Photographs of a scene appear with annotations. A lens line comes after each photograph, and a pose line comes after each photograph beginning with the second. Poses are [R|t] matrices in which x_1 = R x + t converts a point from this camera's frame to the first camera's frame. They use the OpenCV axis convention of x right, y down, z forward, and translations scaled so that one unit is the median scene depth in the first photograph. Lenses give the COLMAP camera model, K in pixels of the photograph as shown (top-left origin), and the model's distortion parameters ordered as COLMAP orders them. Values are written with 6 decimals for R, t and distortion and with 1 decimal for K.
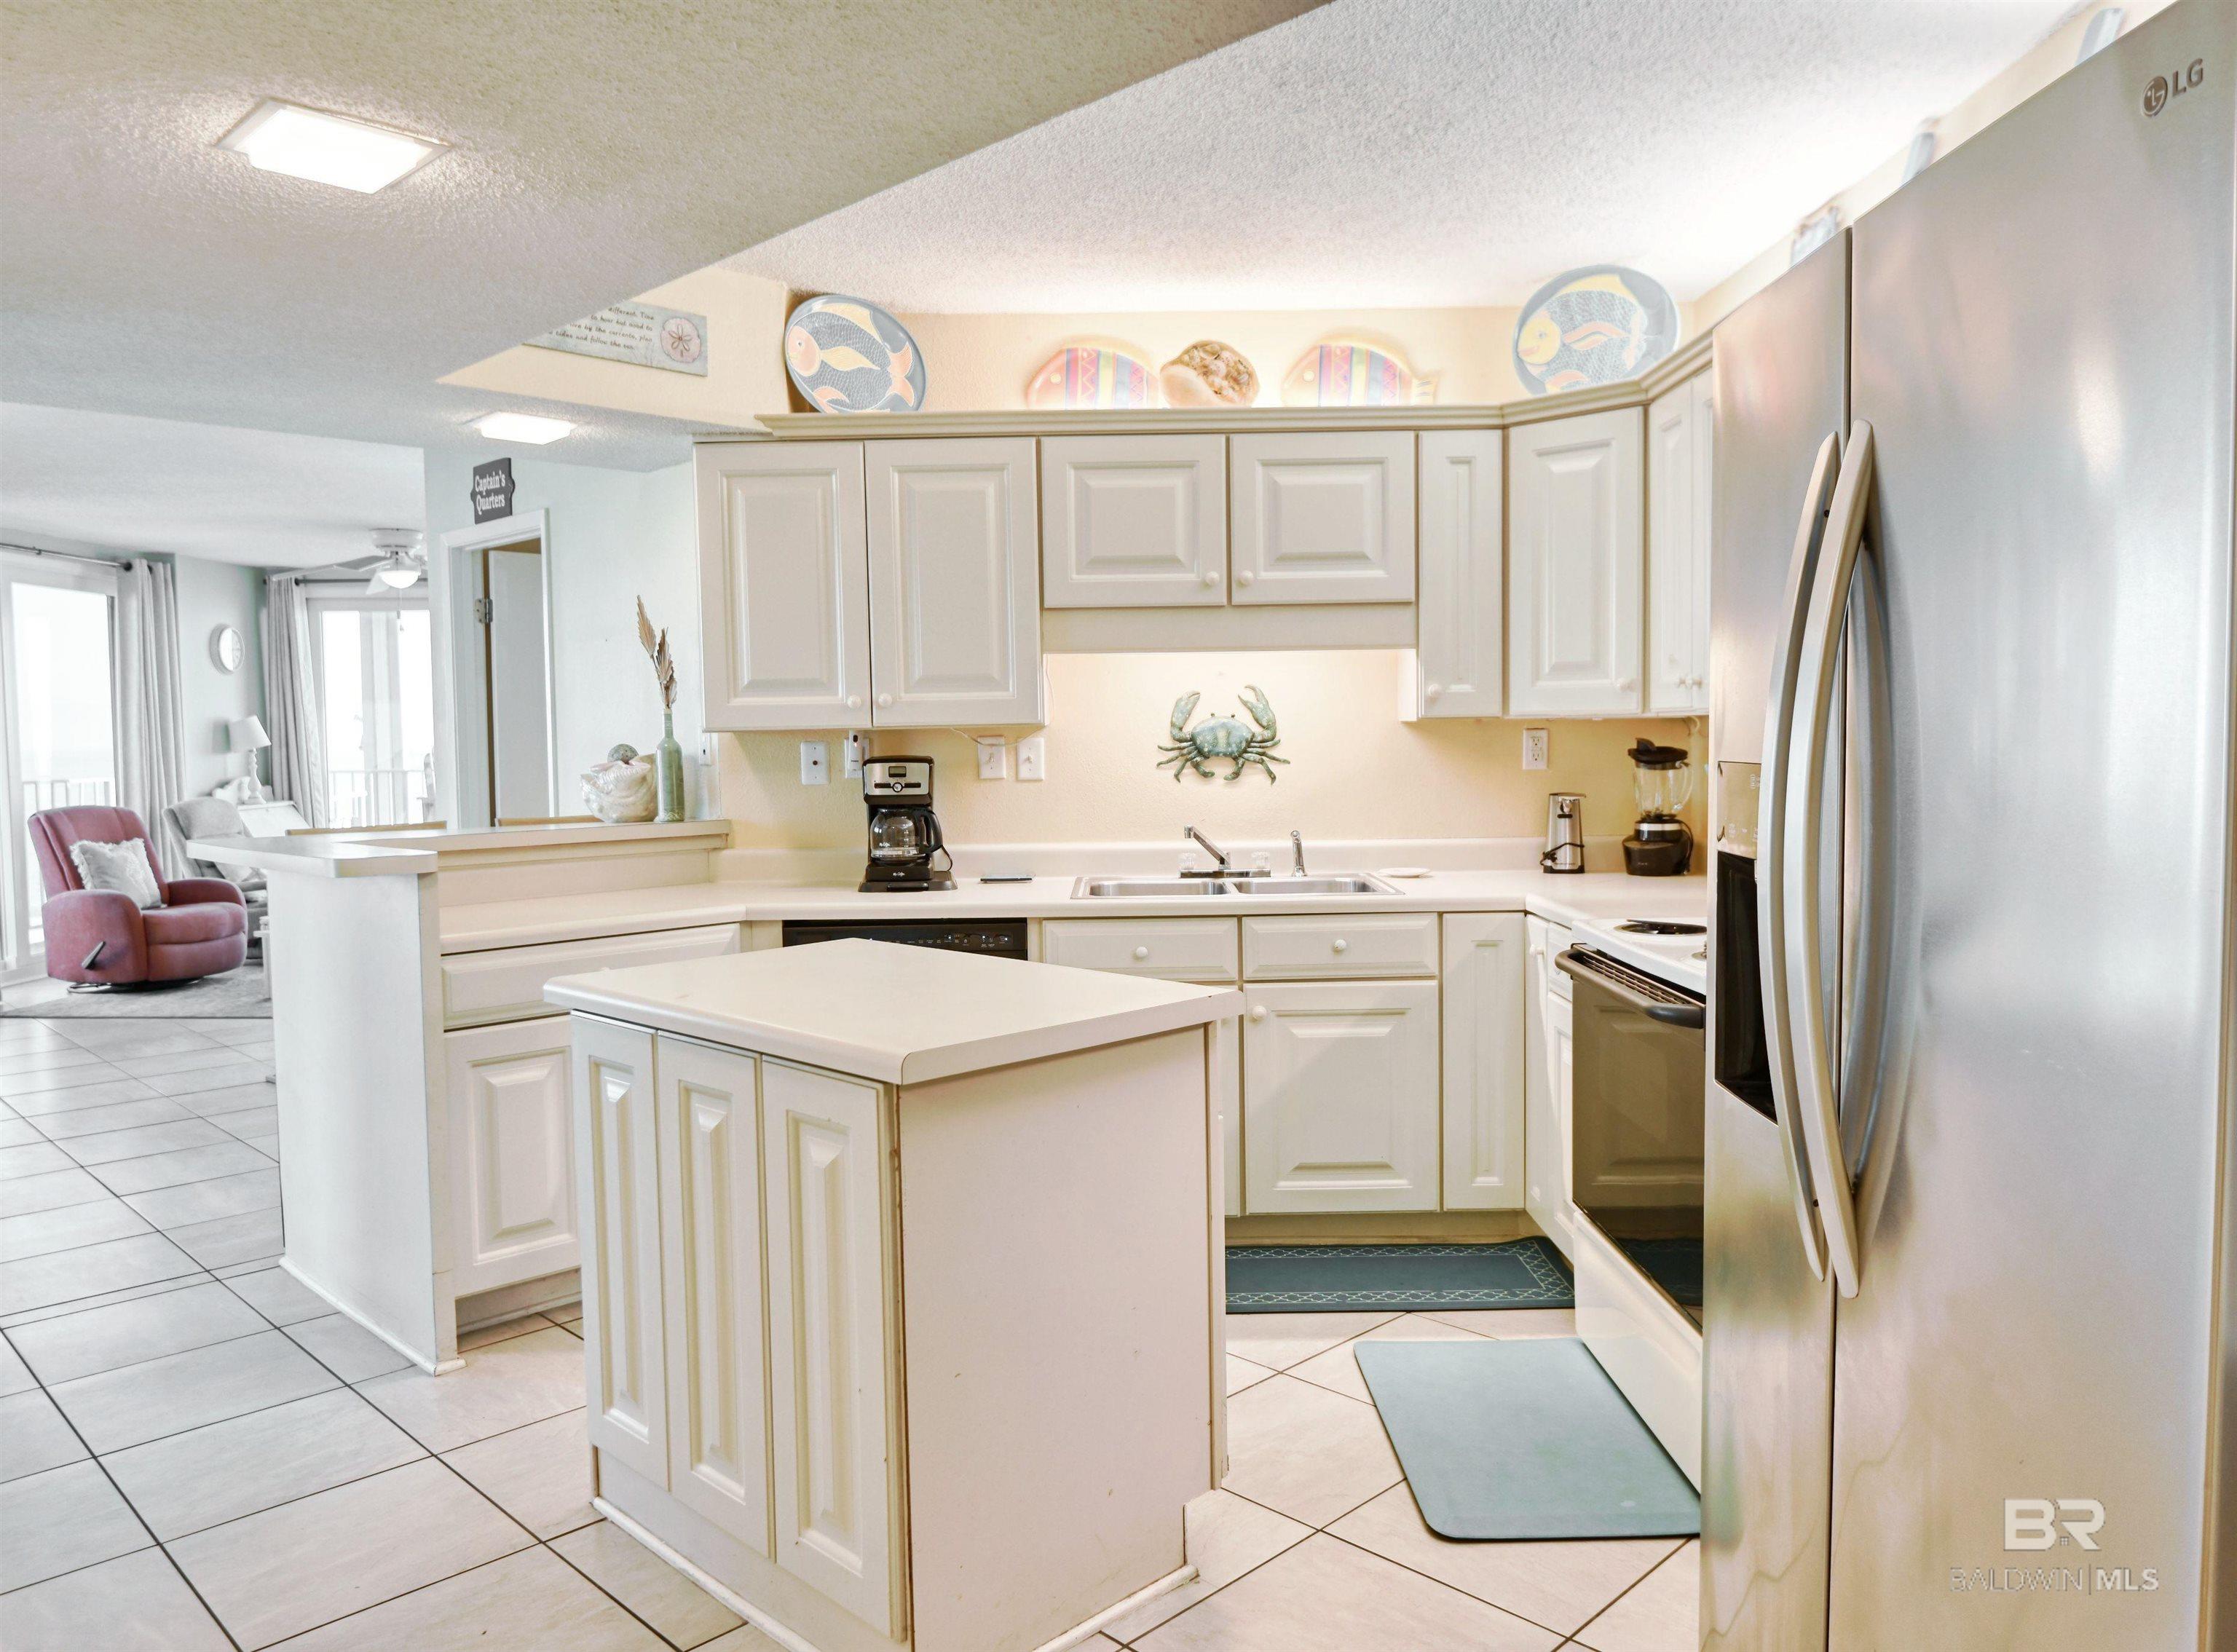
lens RADIAL K [[1564.0, 0, 1110.9], [0, 1564.0, 823.0], [0, 0, 1]] dist [-0.000001, -0.004617]
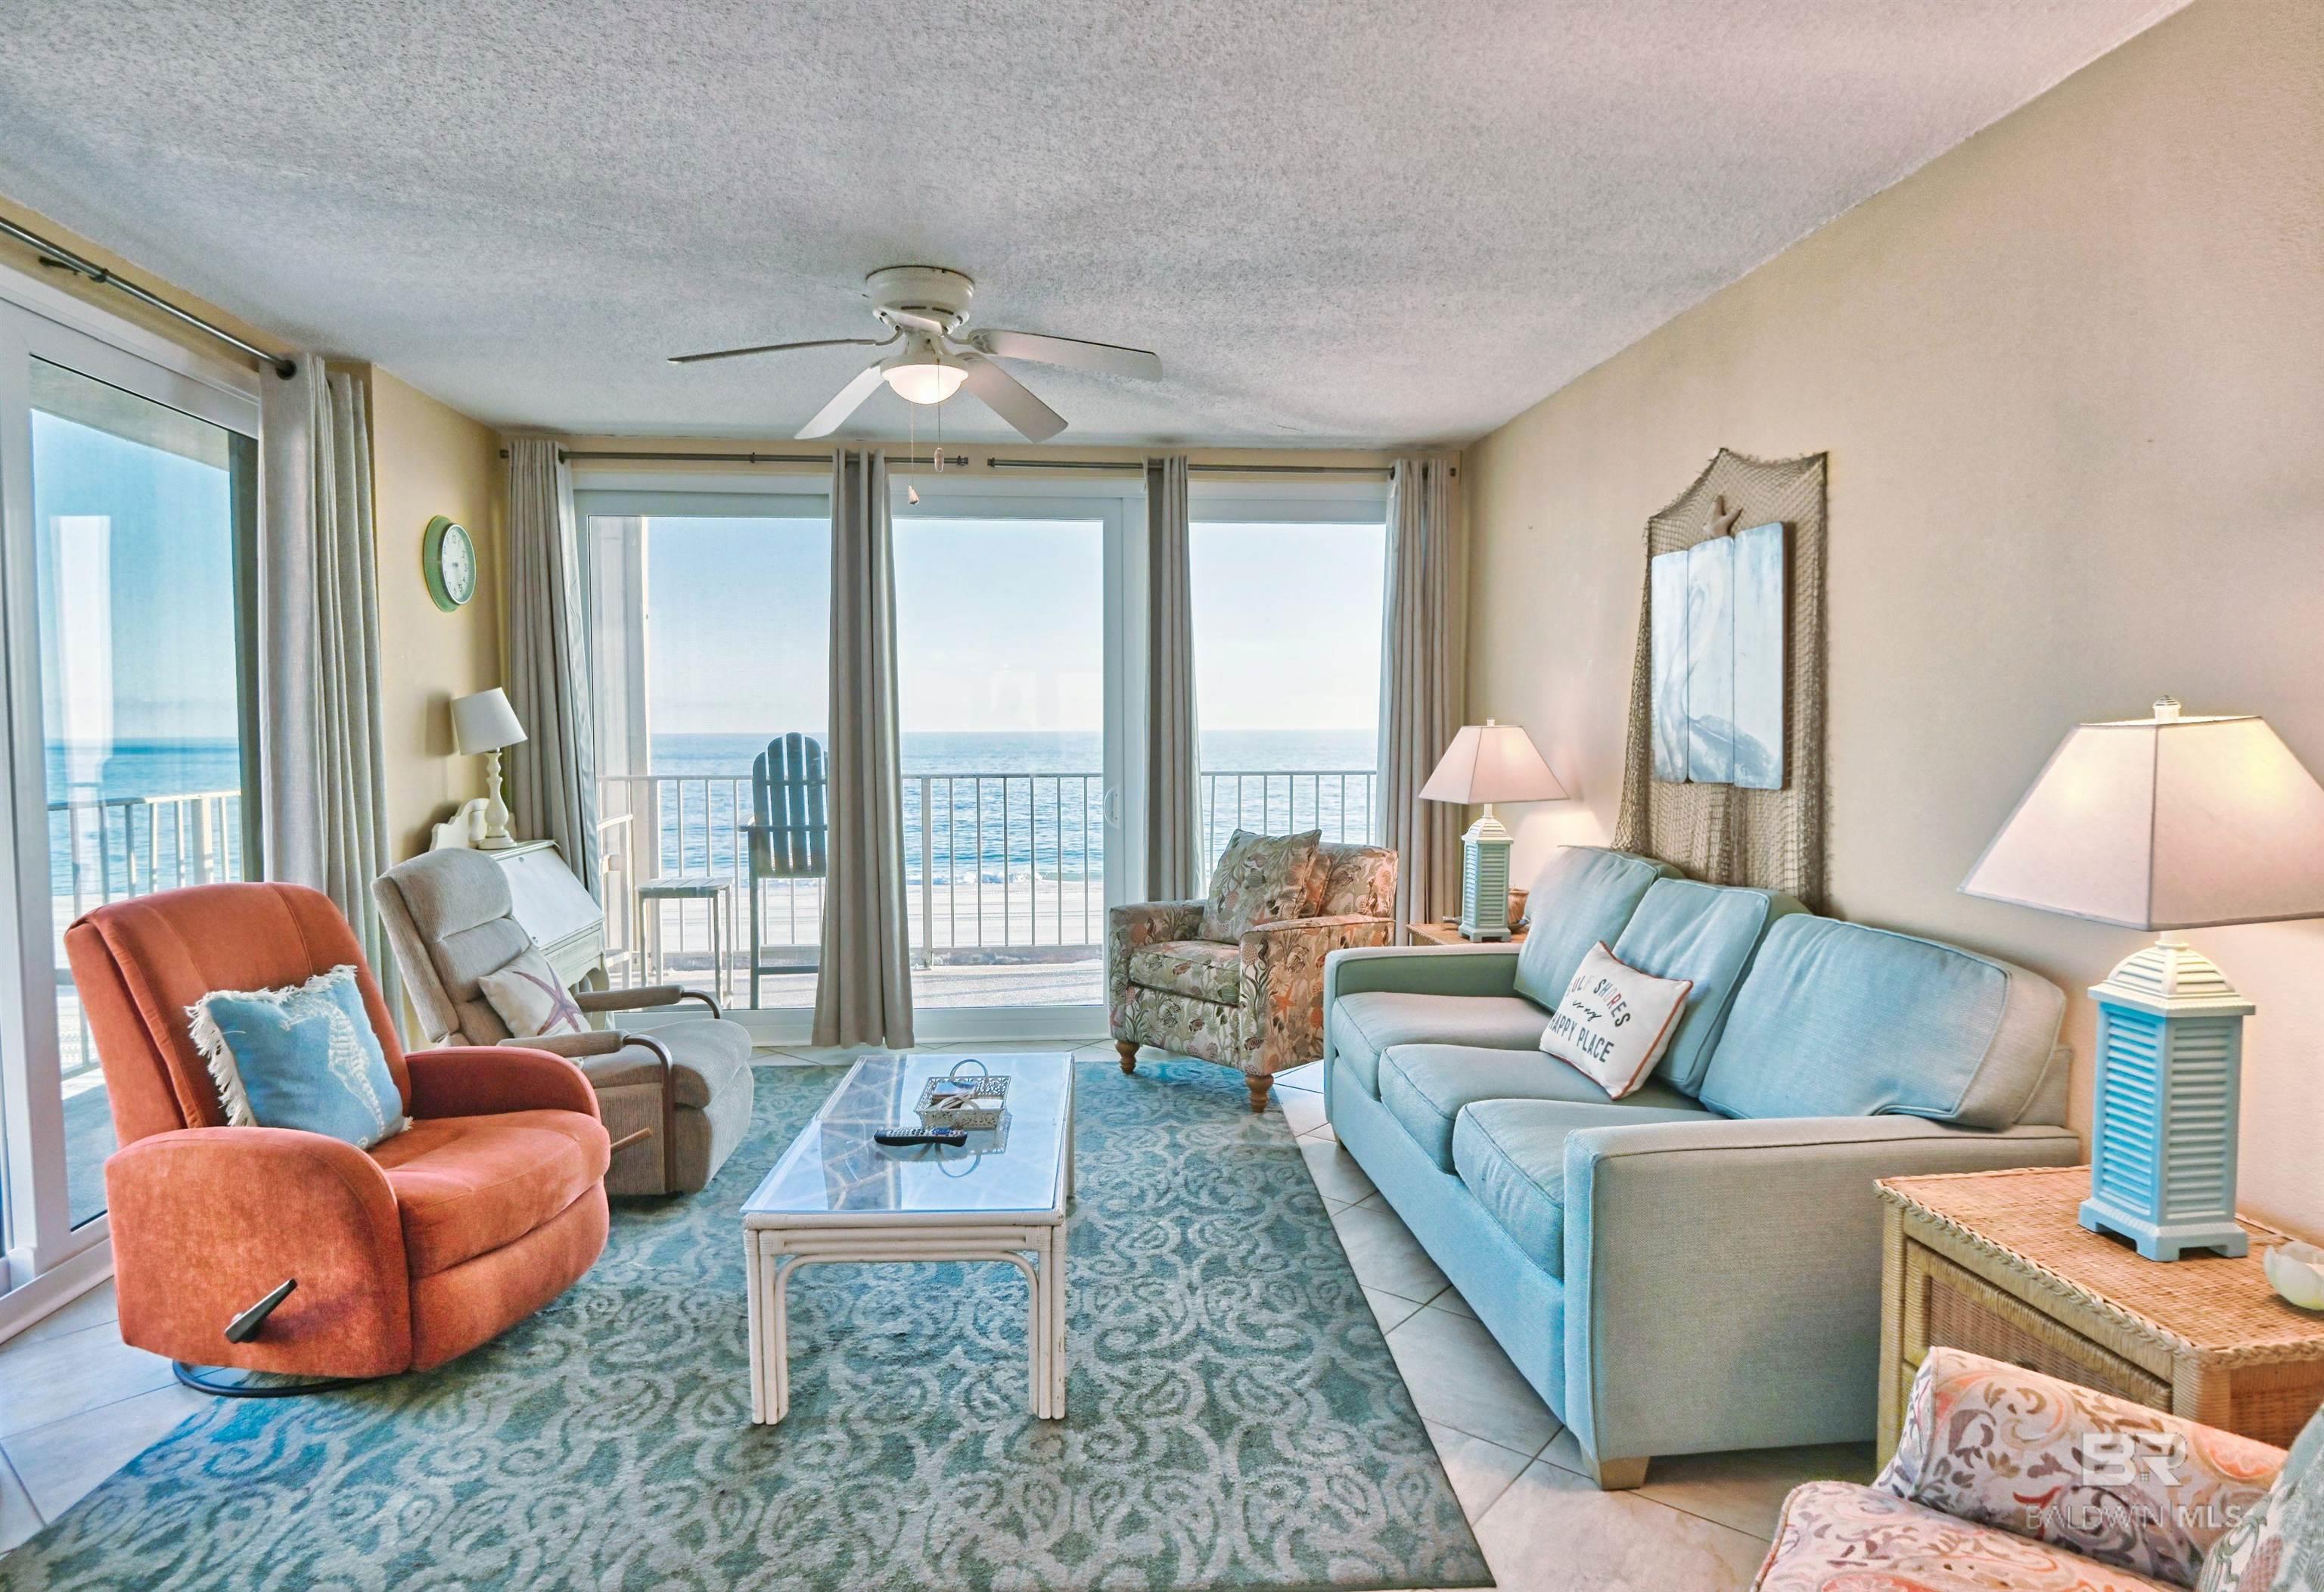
lens RADIAL K [[1298.3, 0, 1145.7], [0, 1298.3, 789.9], [0, 0, 1]] dist [-0.001247, -0.017946]
pose [[0.994766, -0.001182, 0.102169, -0.868520], [0.002298, 0.999939, -0.010801, -0.064221], [-0.102150, 0.010979, 0.994708, 1.237021]]
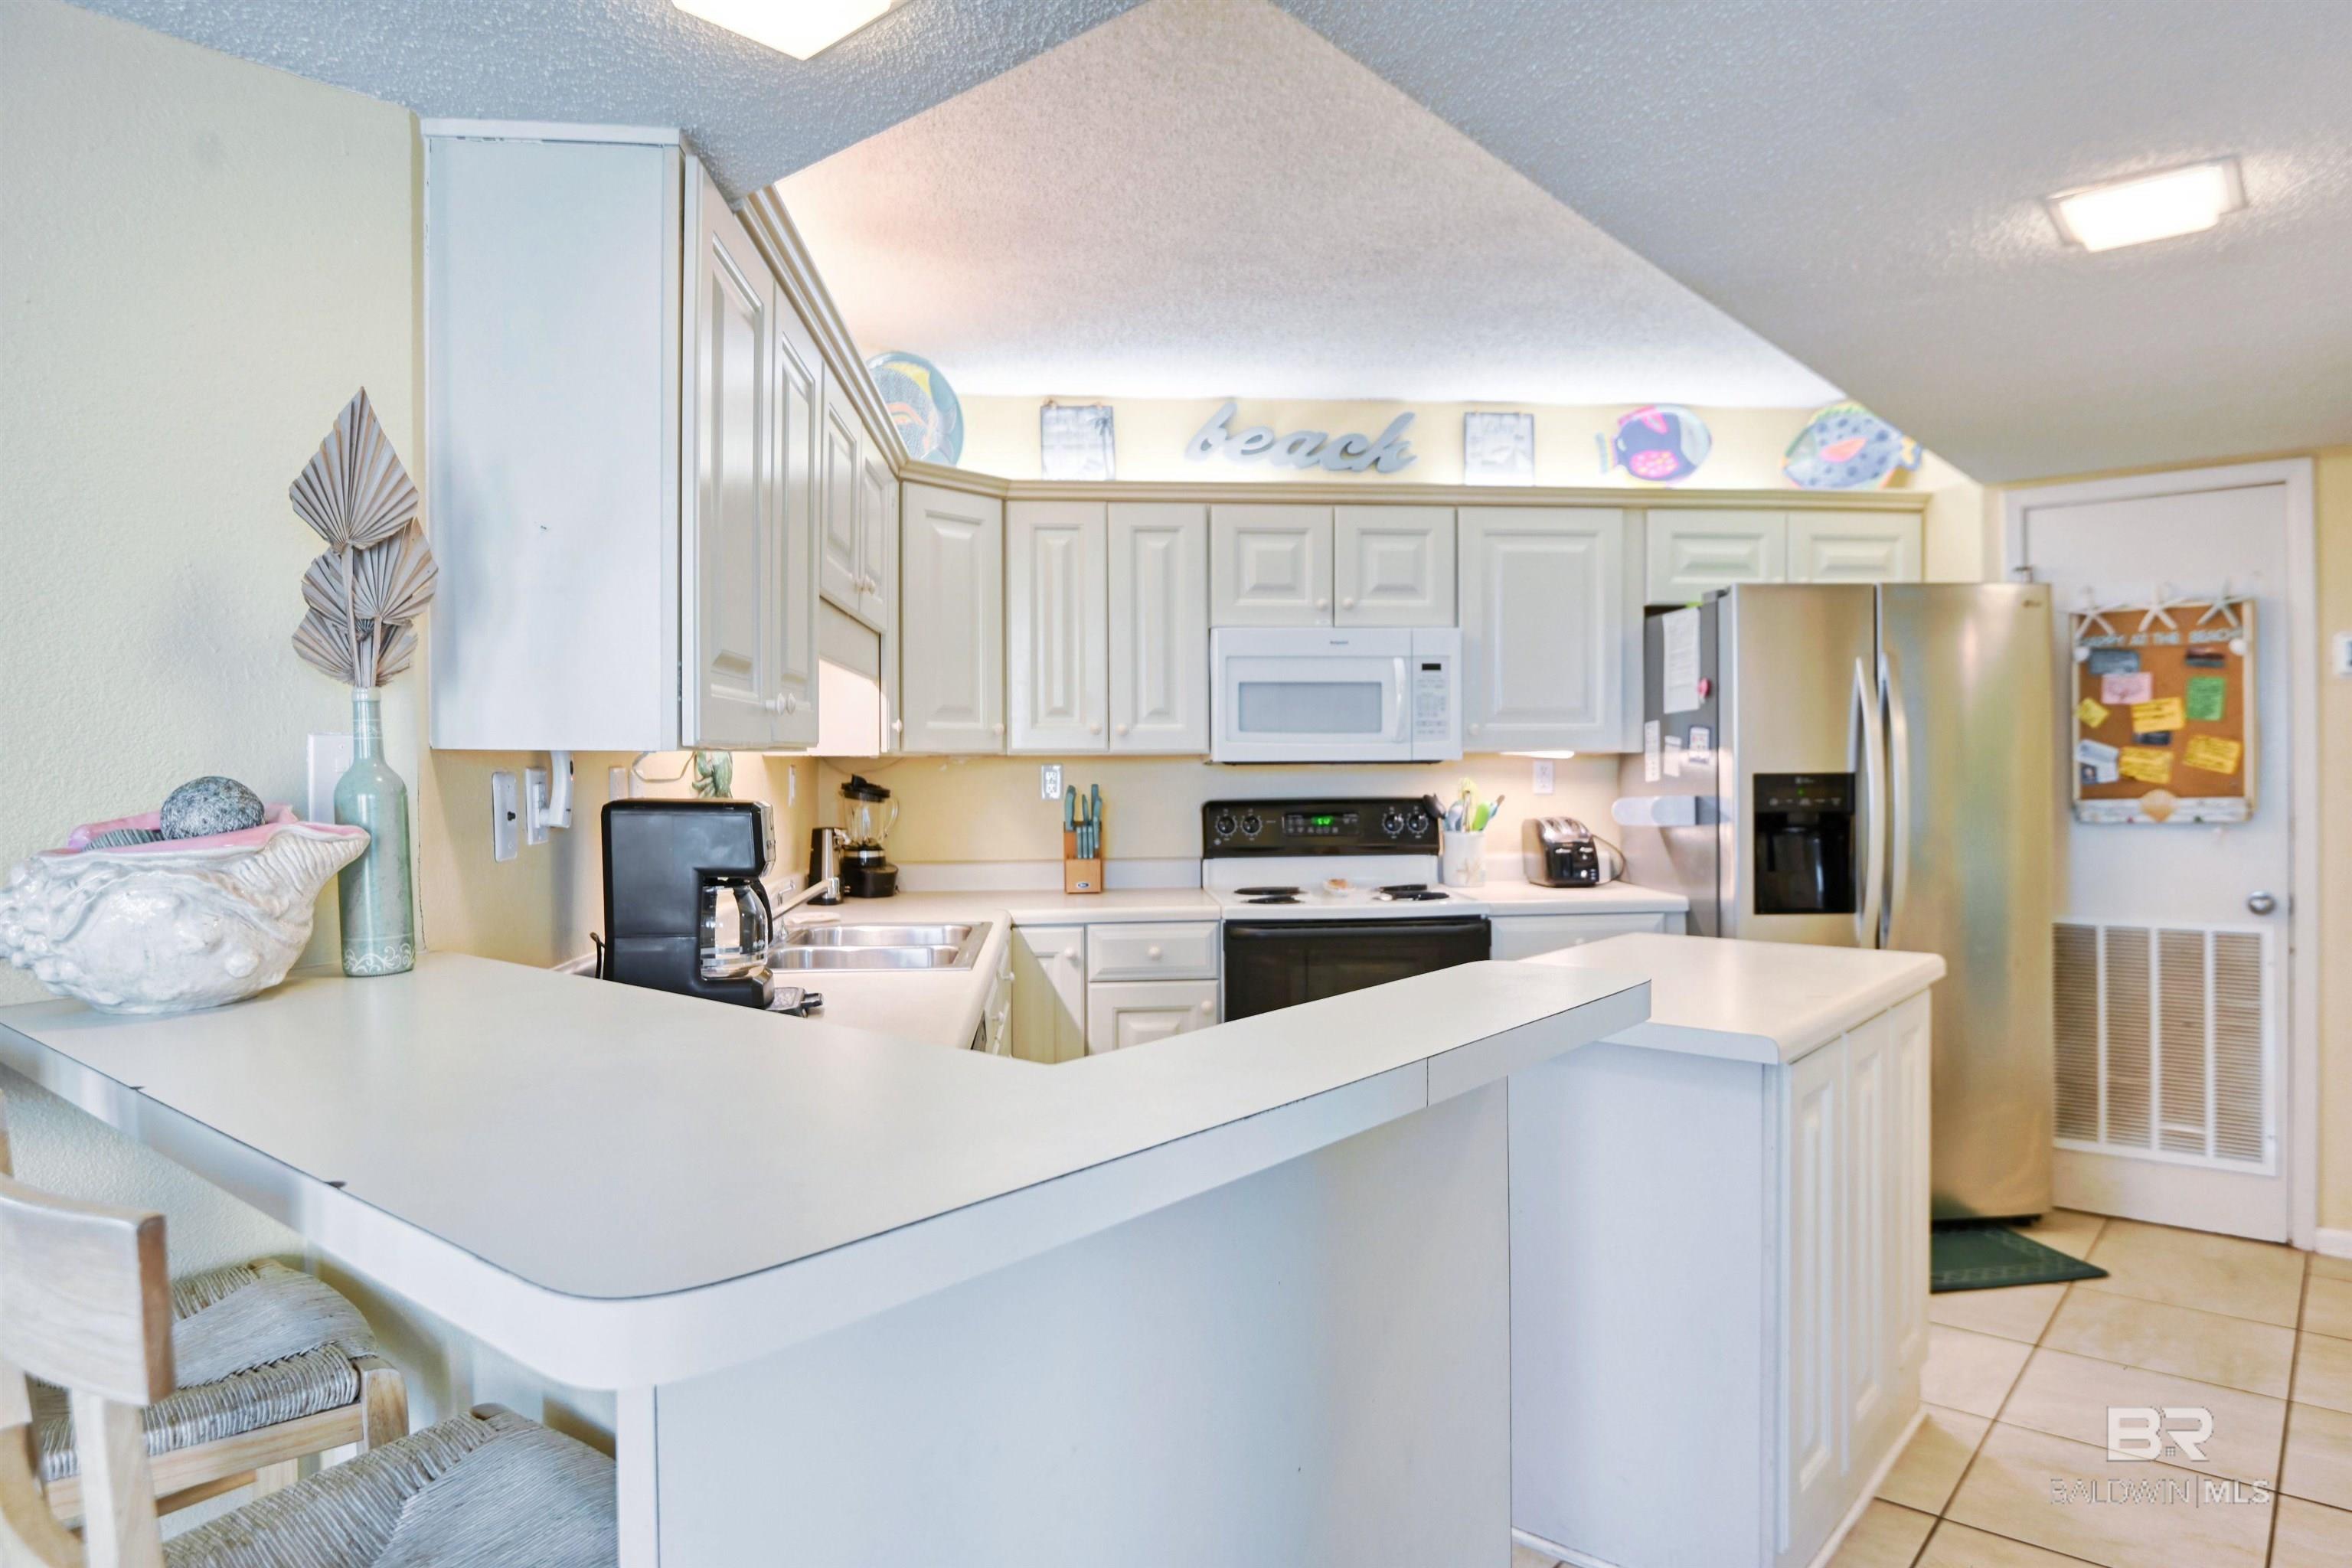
lens RADIAL K [[1502.1, 0, 1176.0], [0, 1502.1, 784.0], [0, 0, 1]] dist [-0.008698, -0.001815]
pose [[-0.084218, -0.002705, 0.996444, -0.725556], [0.058649, 0.998249, 0.007667, -0.041833], [-0.994720, 0.059086, -0.083912, 0.851792]]
